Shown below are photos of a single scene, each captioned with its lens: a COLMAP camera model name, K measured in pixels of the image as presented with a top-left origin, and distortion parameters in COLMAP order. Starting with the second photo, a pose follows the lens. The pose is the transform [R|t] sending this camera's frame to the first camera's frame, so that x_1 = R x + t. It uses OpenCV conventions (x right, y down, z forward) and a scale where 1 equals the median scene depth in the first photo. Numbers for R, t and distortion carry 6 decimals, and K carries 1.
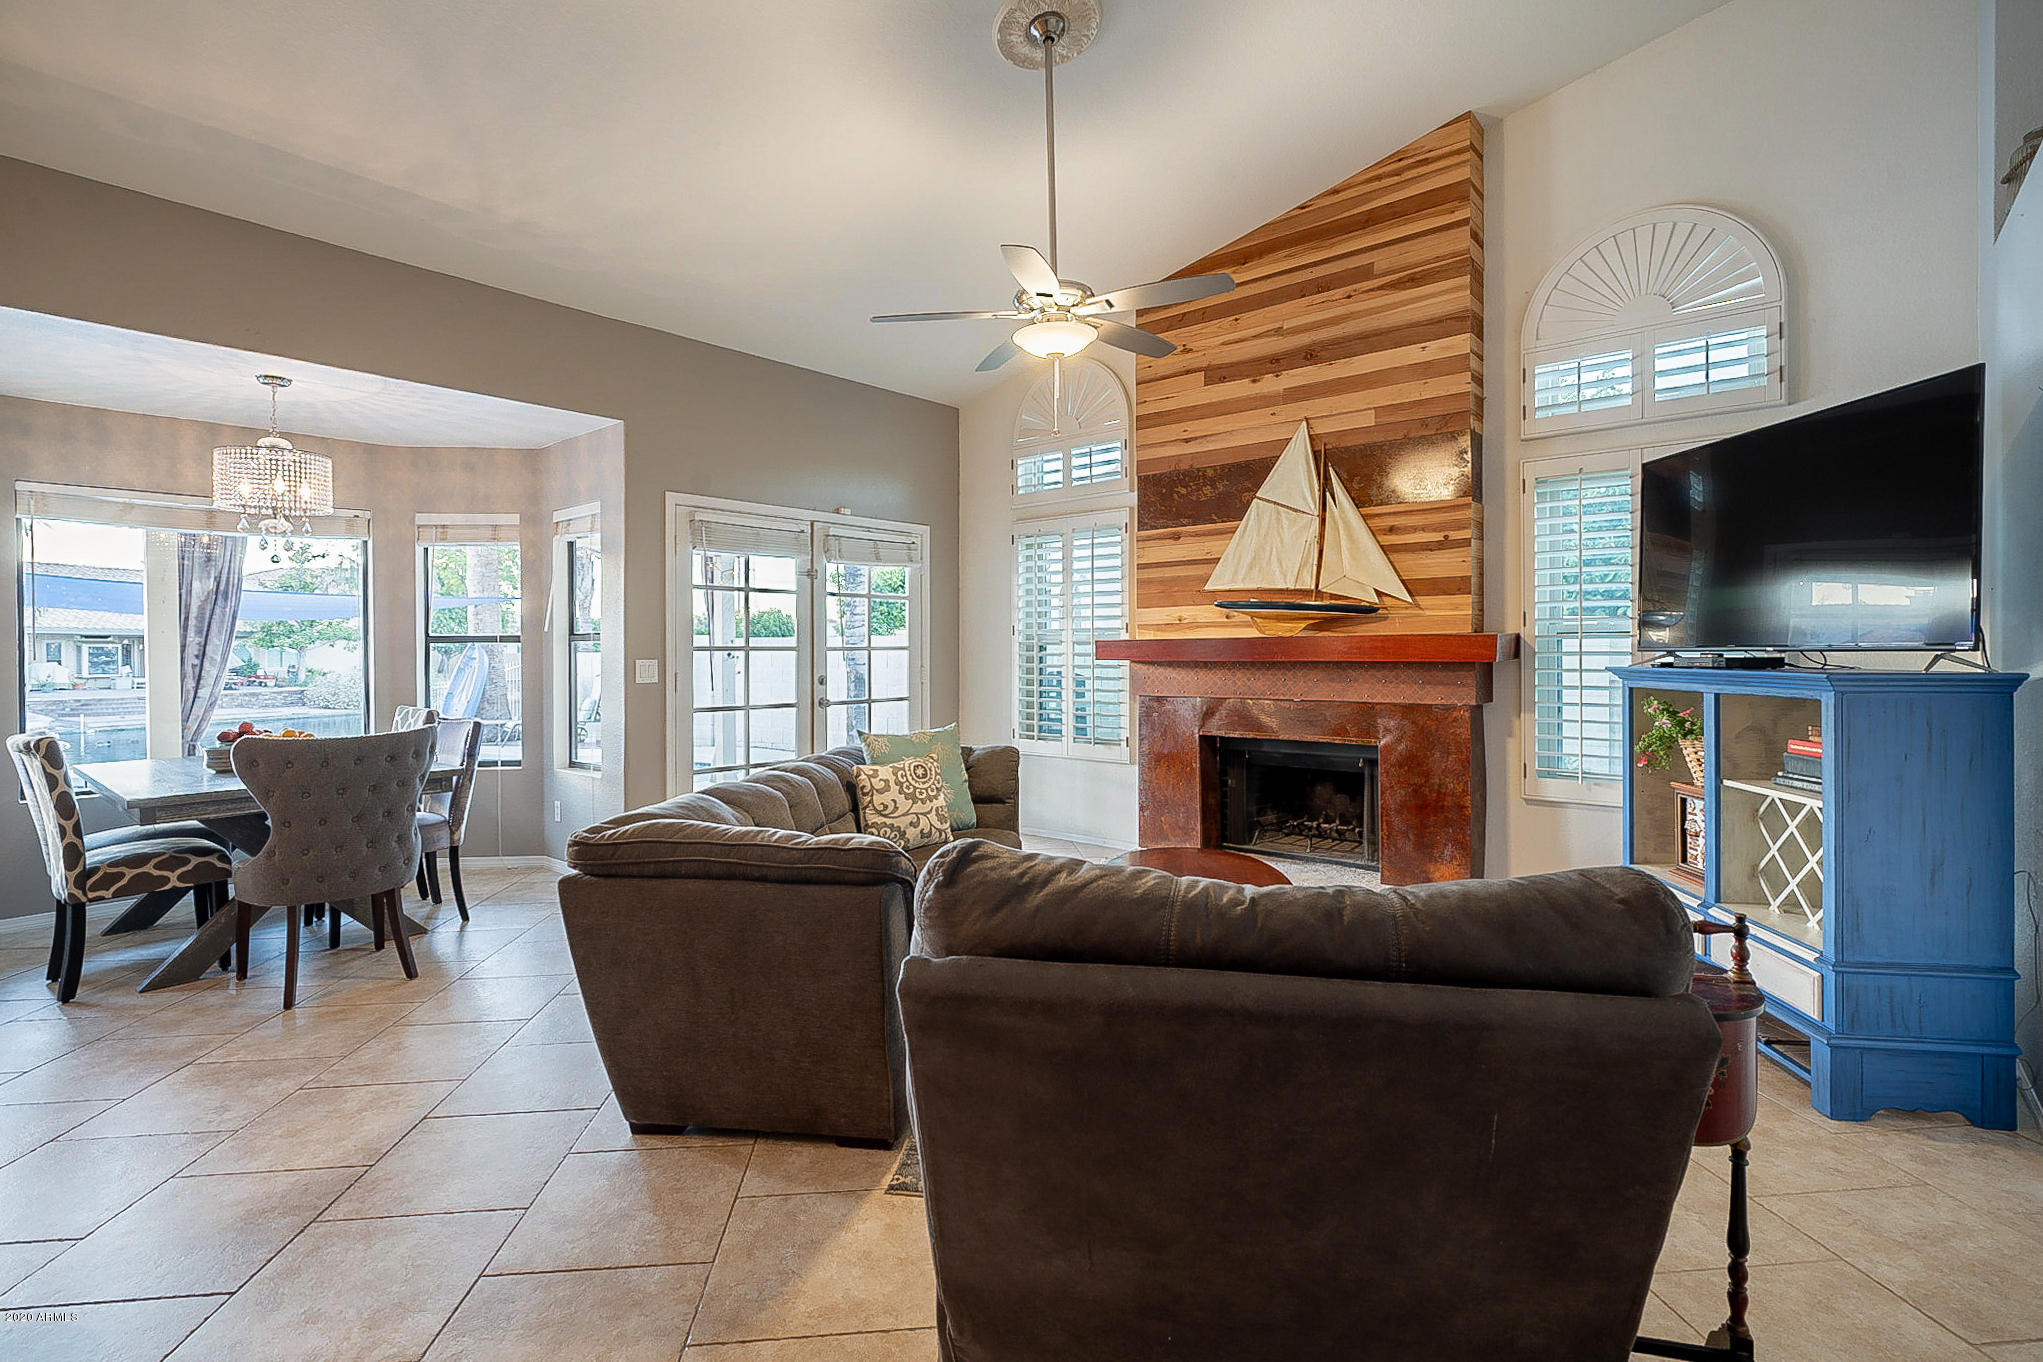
lens RADIAL K [[936.6, 0, 1015.9], [0, 936.6, 661.7], [0, 0, 1]] dist [-0.000576, -0.001240]
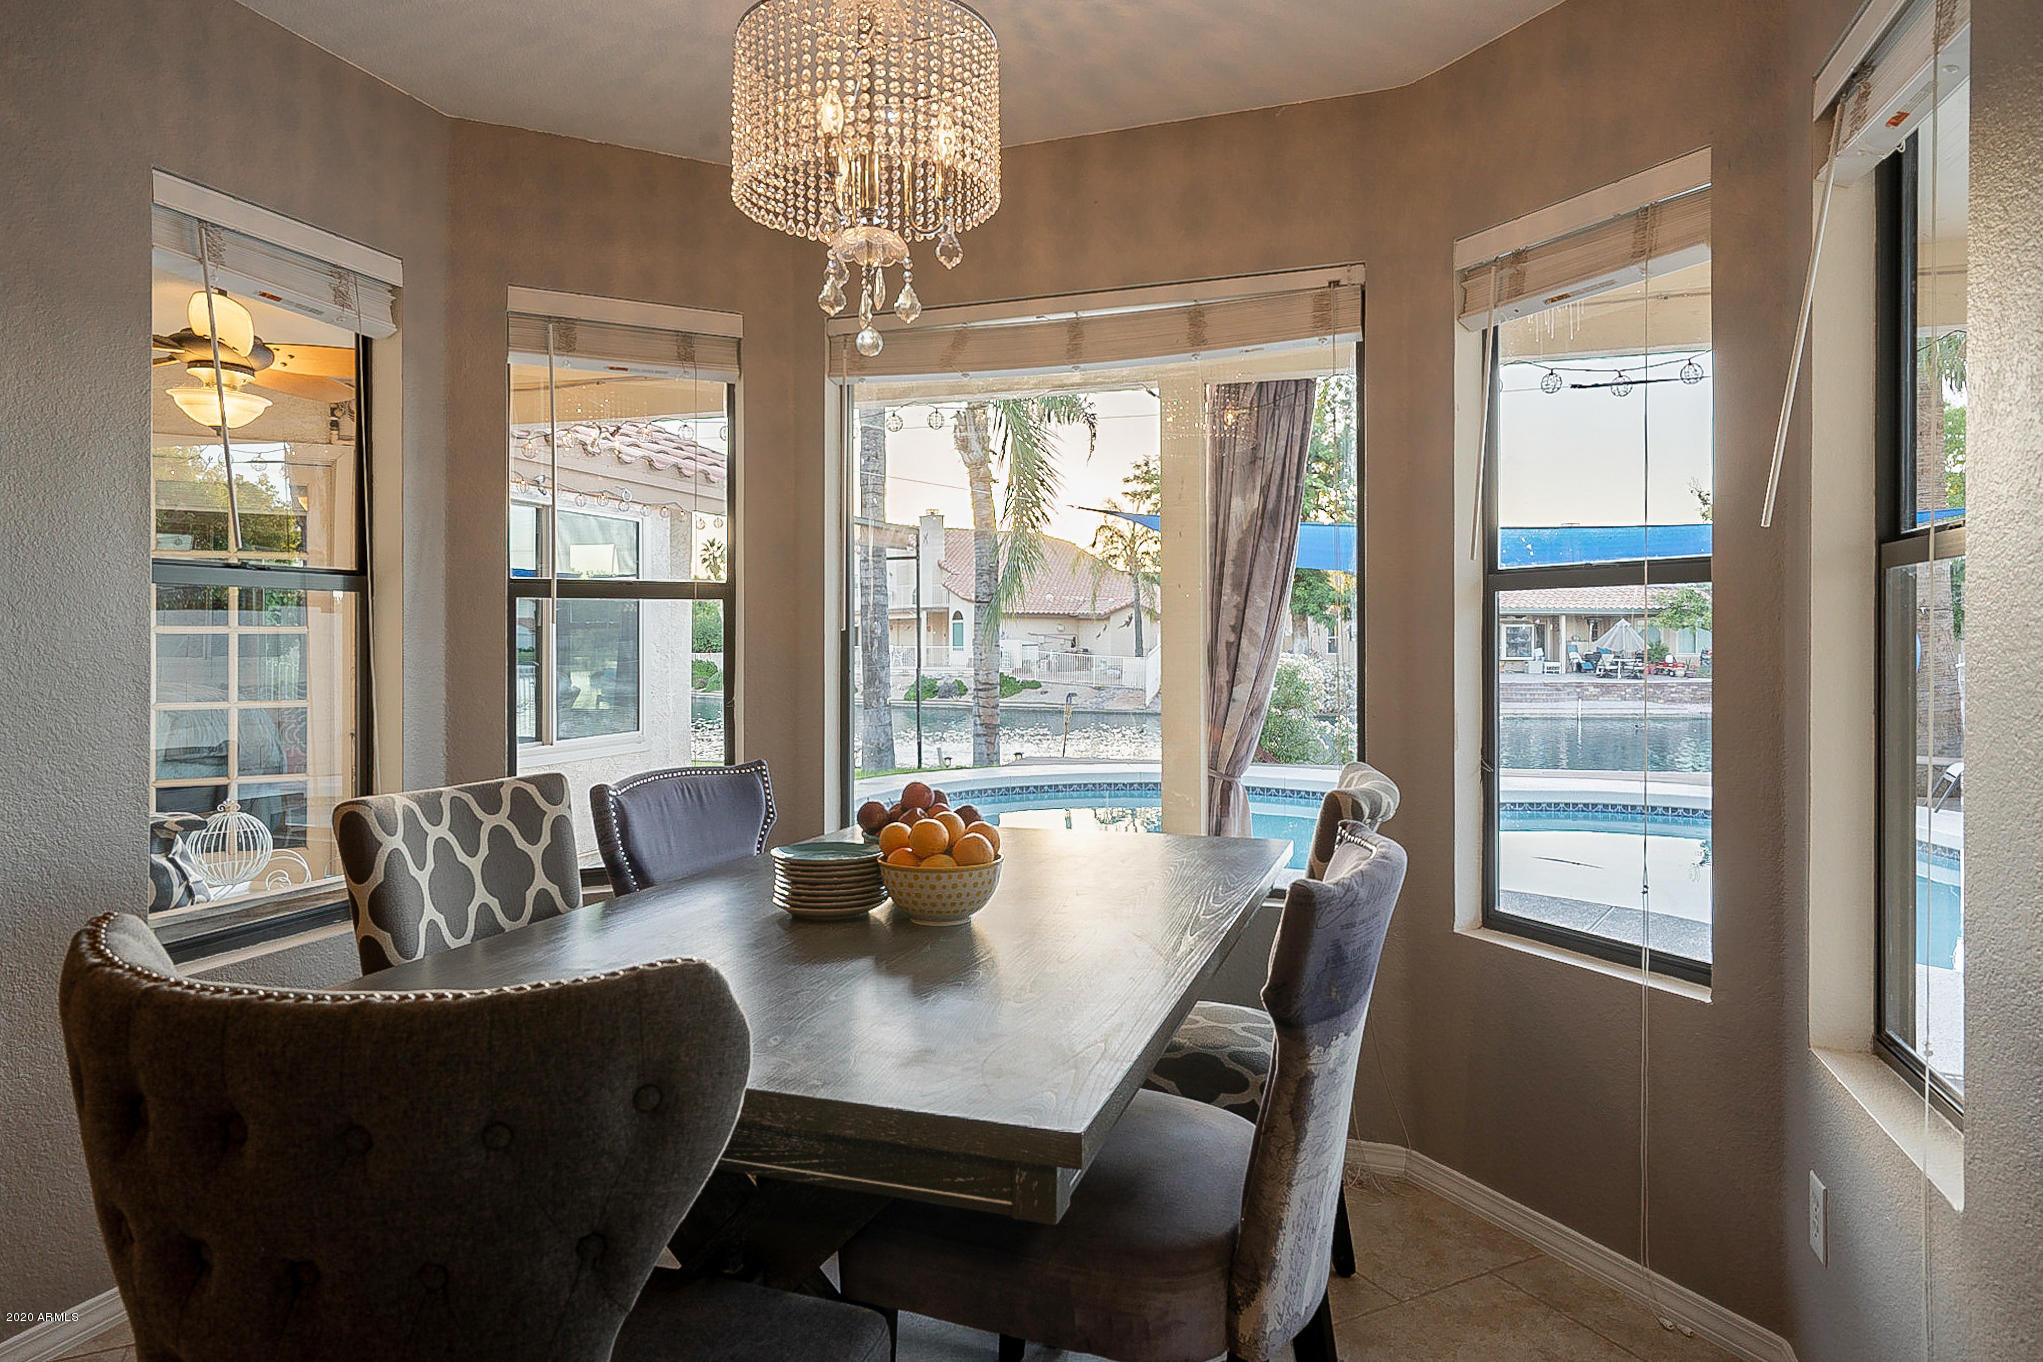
lens RADIAL K [[1237.2, 0, 1048.2], [0, 1237.2, 638.3], [0, 0, 1]] dist [0.008344, 0.002088]
pose [[0.397627, 0.007743, -0.917514, -0.278947], [-0.015444, 0.999879, 0.001745, 0.001074], [0.917417, 0.013476, 0.397699, 0.729051]]
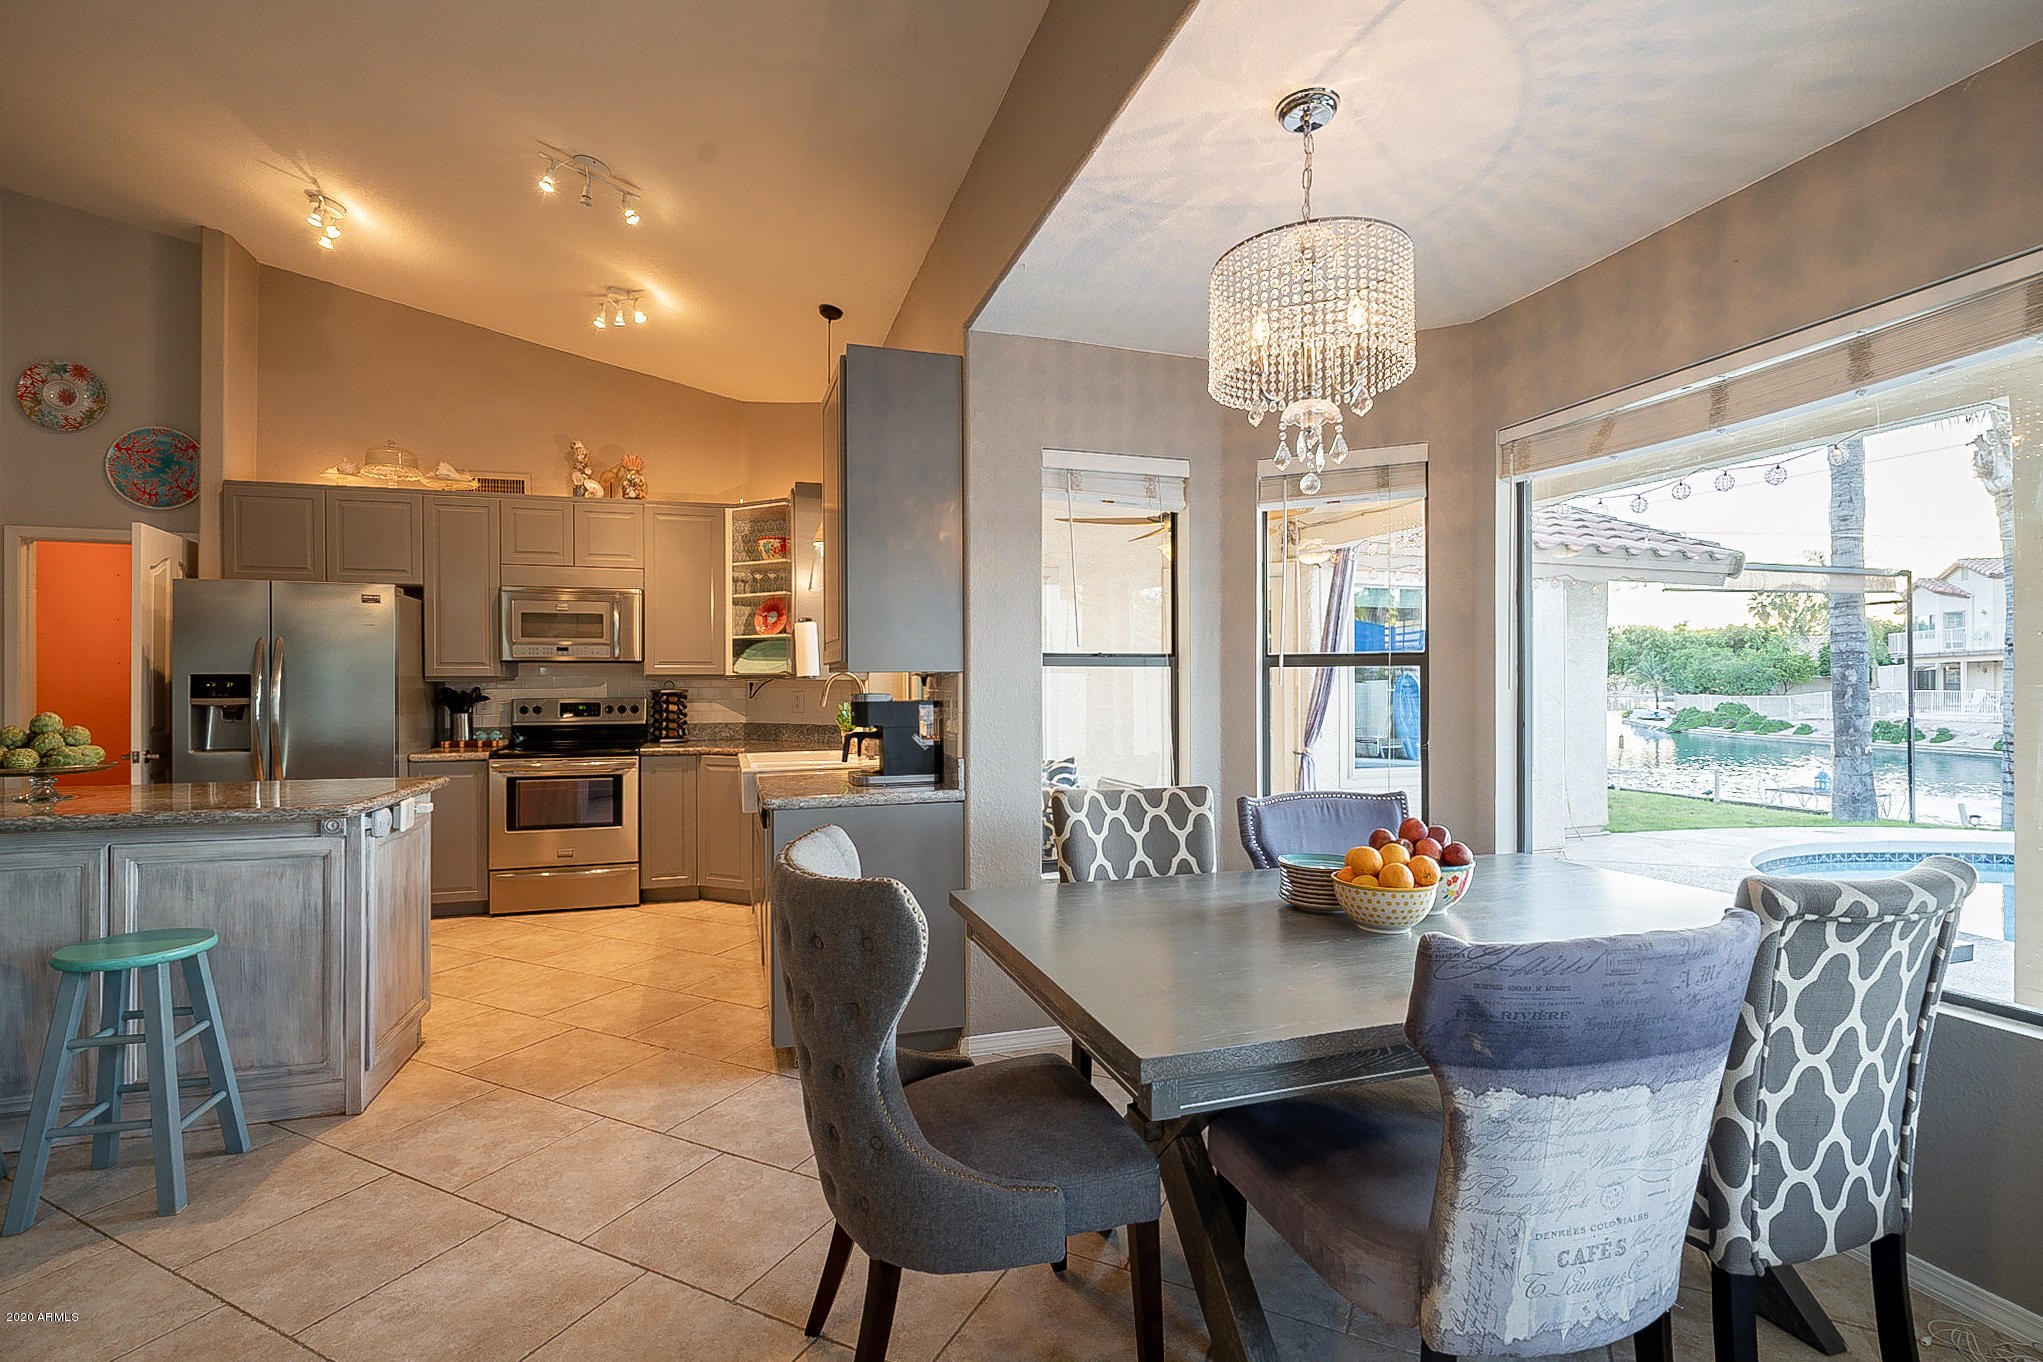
lens RADIAL K [[936.6, 0, 1002.2], [0, 936.6, 688.3], [0, 0, 1]] dist [-0.000576, -0.001240]
pose [[-0.509802, 0.013254, -0.860190, -0.251238], [-0.005797, 0.999806, 0.018841, -0.011390], [0.860272, 0.014591, -0.509626, 0.925197]]
